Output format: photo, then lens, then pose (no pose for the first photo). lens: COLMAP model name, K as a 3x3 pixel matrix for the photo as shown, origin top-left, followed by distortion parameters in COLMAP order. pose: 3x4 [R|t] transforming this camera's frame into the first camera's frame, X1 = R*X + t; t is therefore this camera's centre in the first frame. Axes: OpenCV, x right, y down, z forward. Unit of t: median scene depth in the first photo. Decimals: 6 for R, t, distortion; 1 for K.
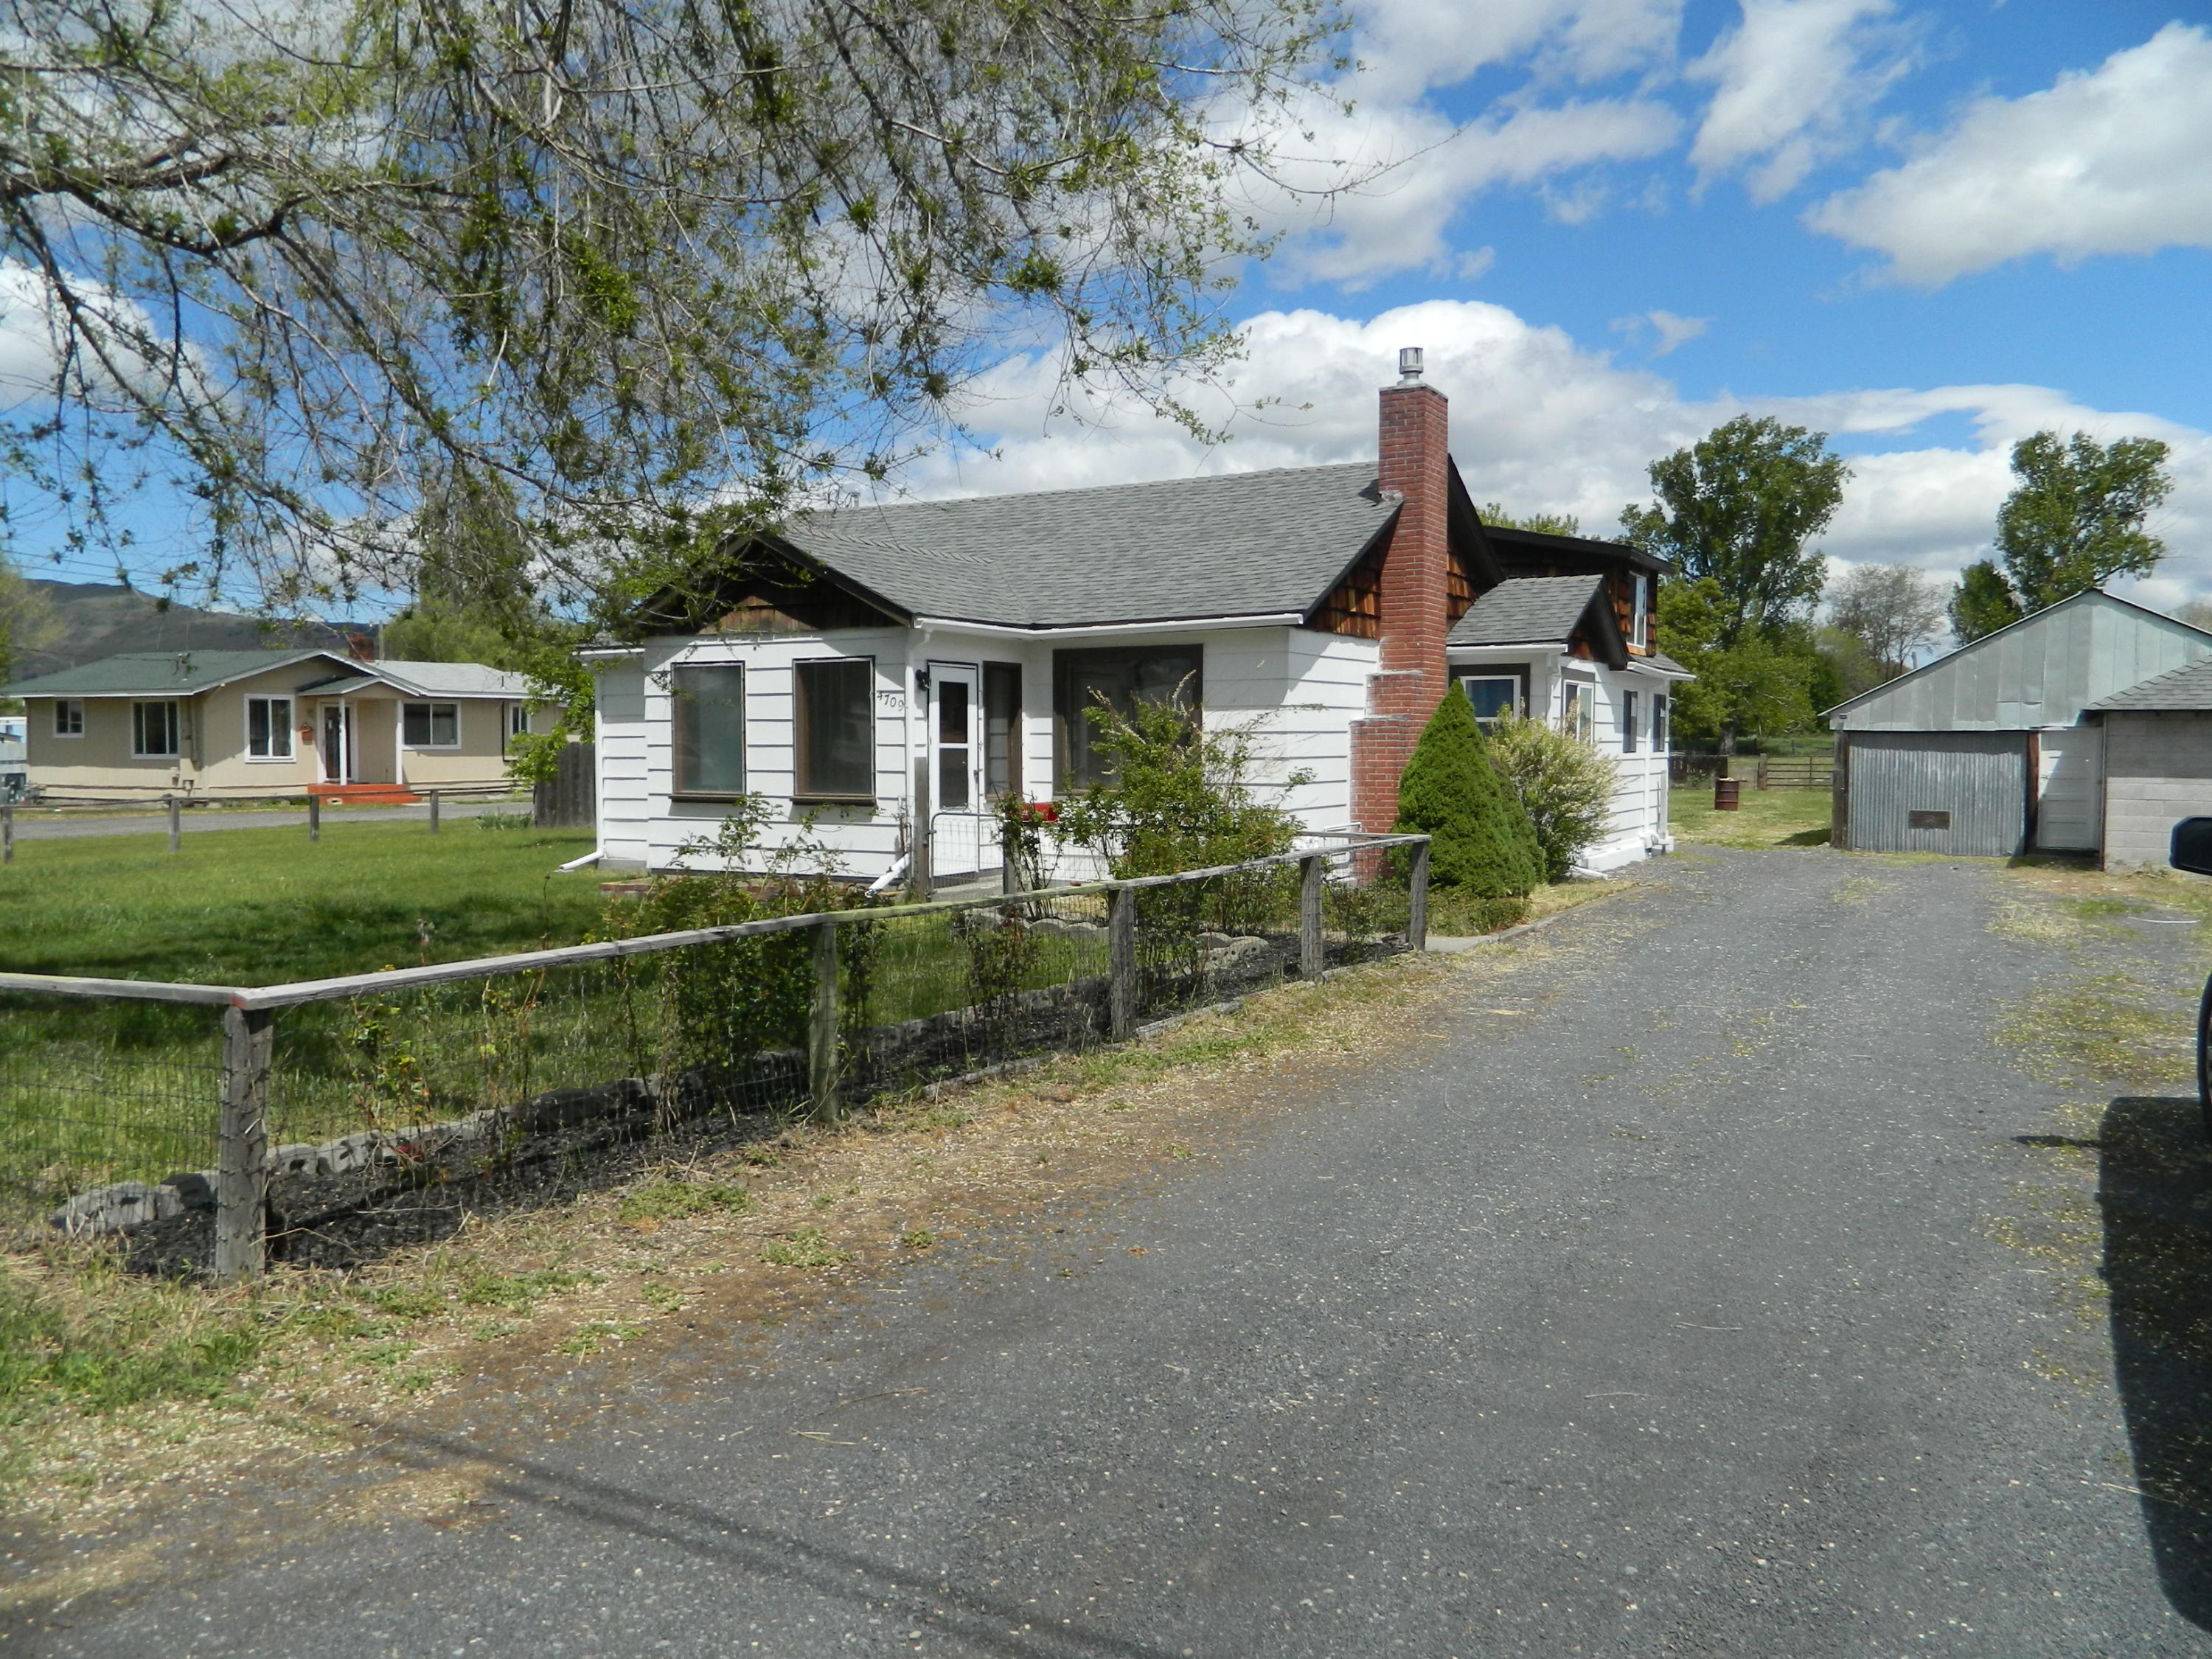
lens RADIAL K [[1657.3, 0, 1098.1], [0, 1657.3, 816.1], [0, 0, 1]] dist [0.012527, 0.011904]
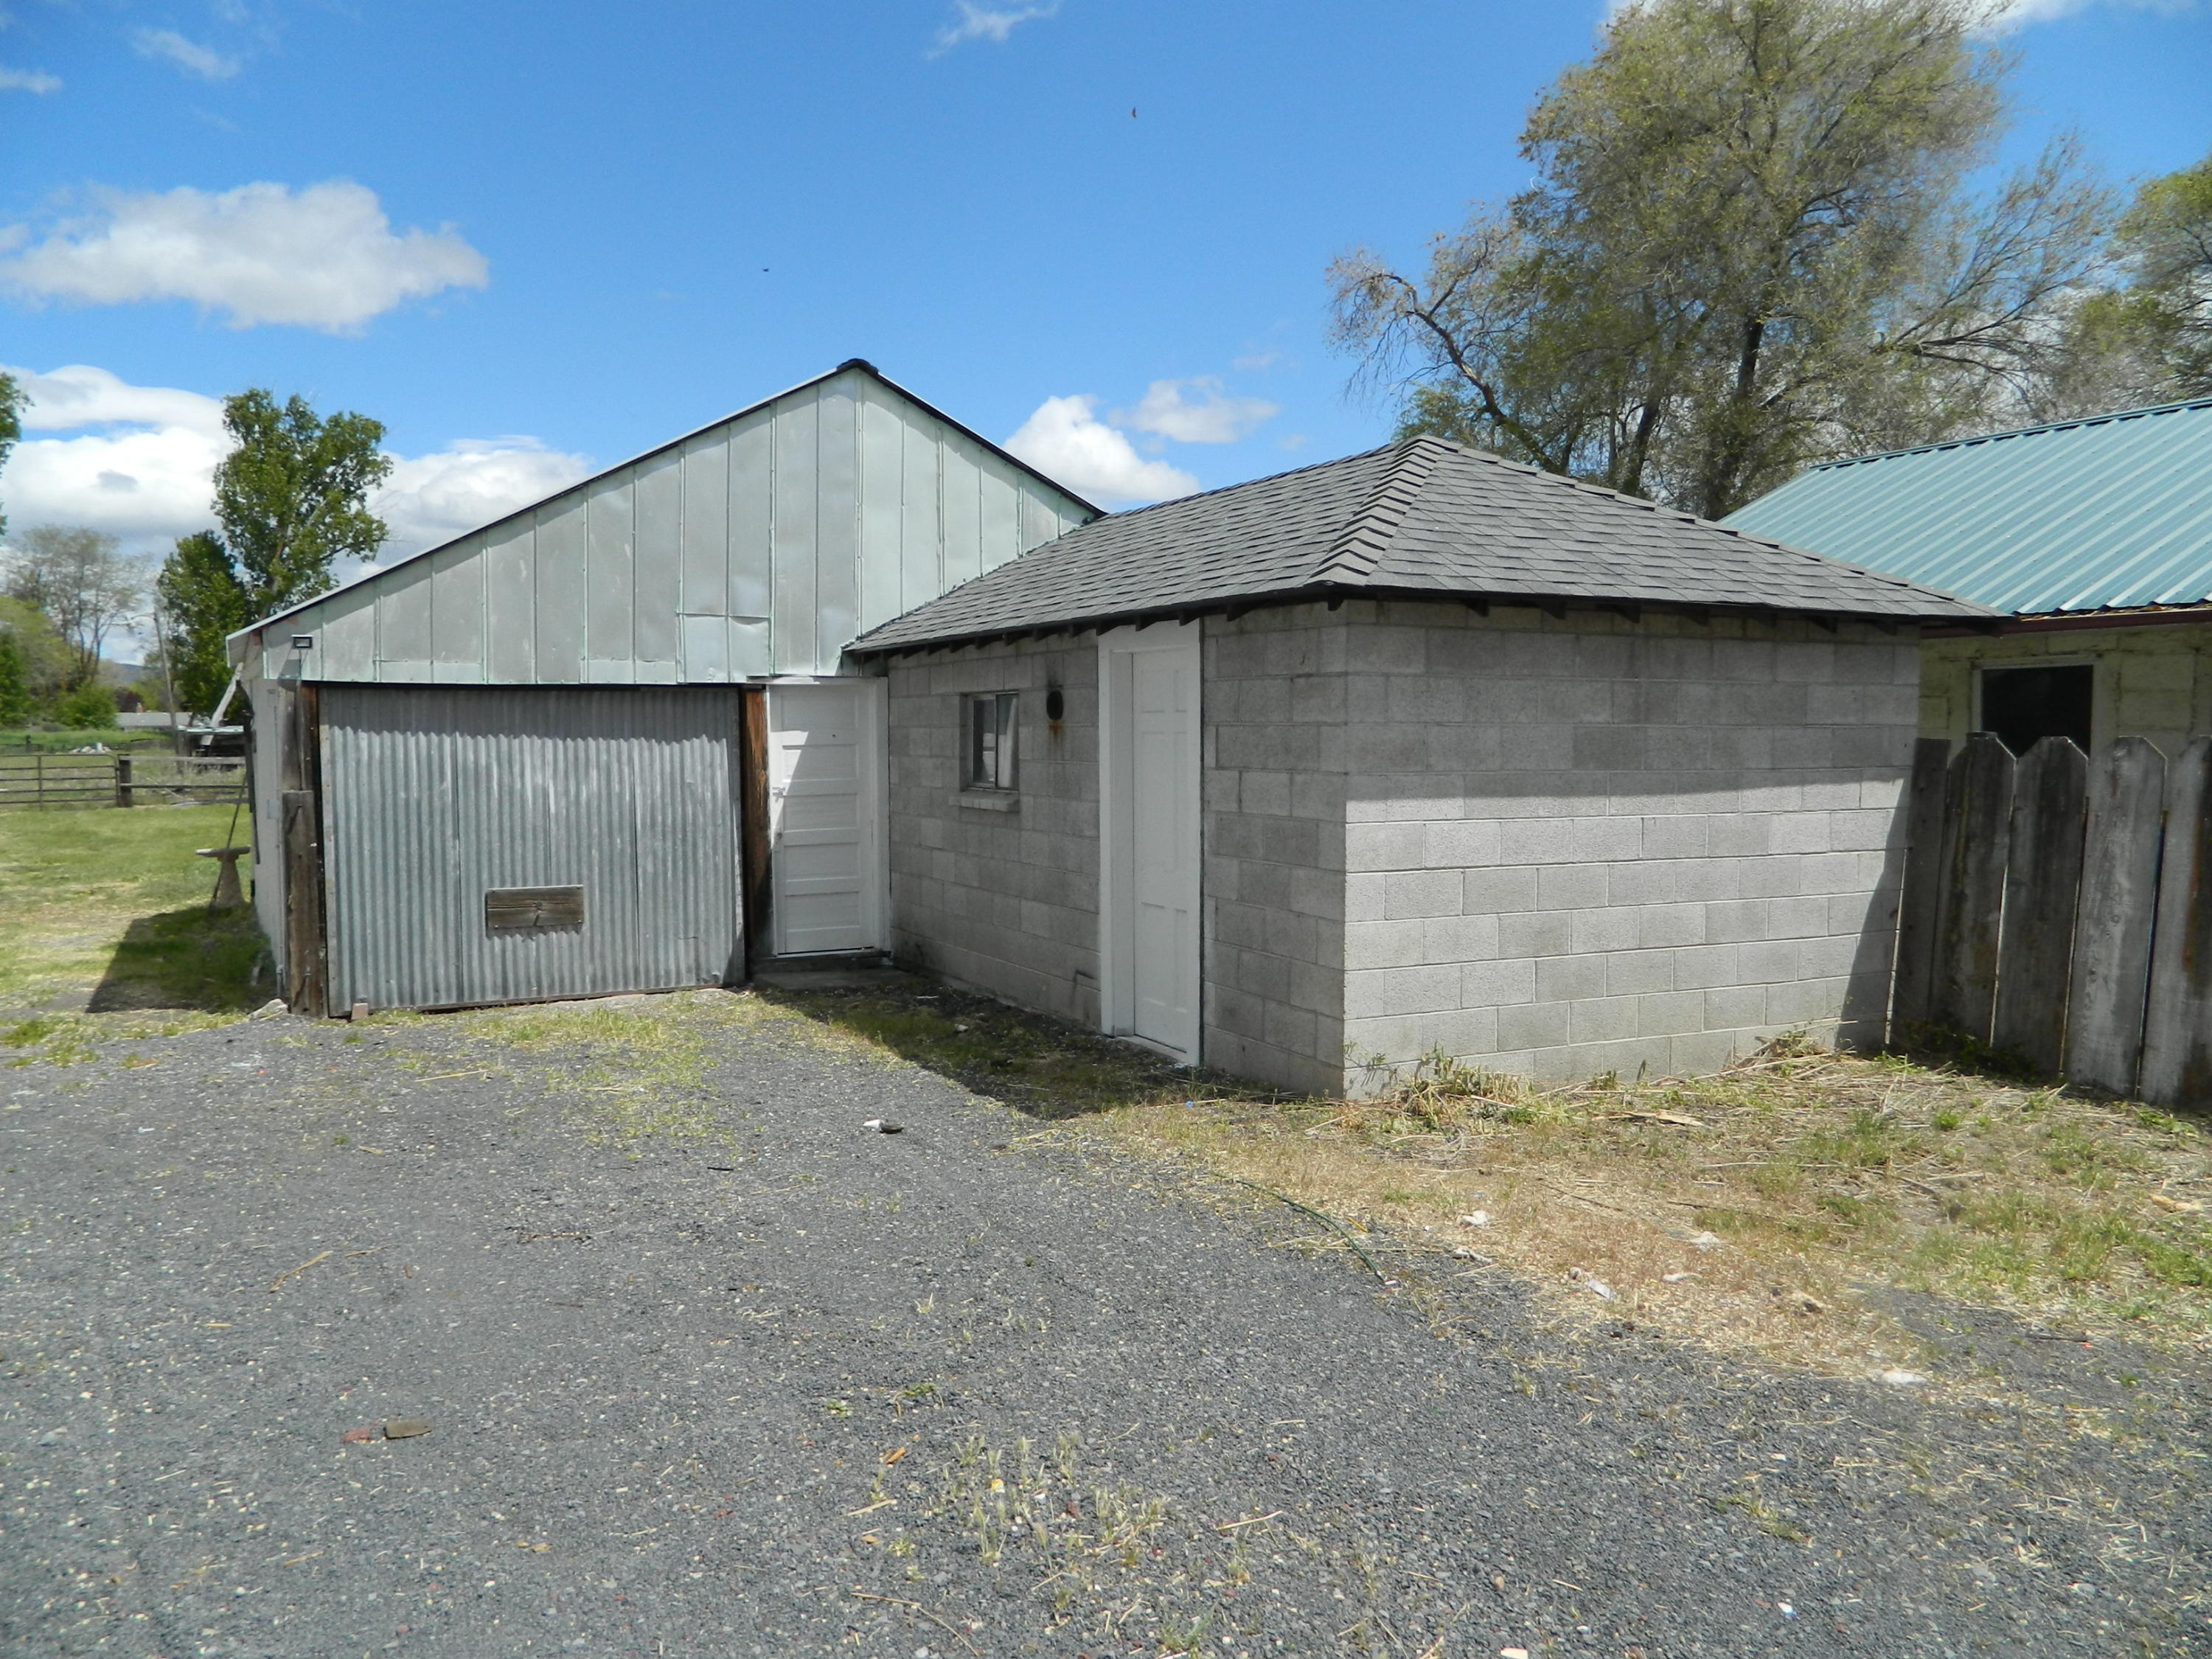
lens RADIAL K [[1638.5, 0, 1088.9], [0, 1638.5, 800.8], [0, 0, 1]] dist [0.005770, 0.005075]
pose [[0.539140, -0.044263, 0.841053, 0.055423], [0.049122, 0.998571, 0.021064, -0.005729], [-0.840783, 0.029957, 0.540543, 0.152833]]
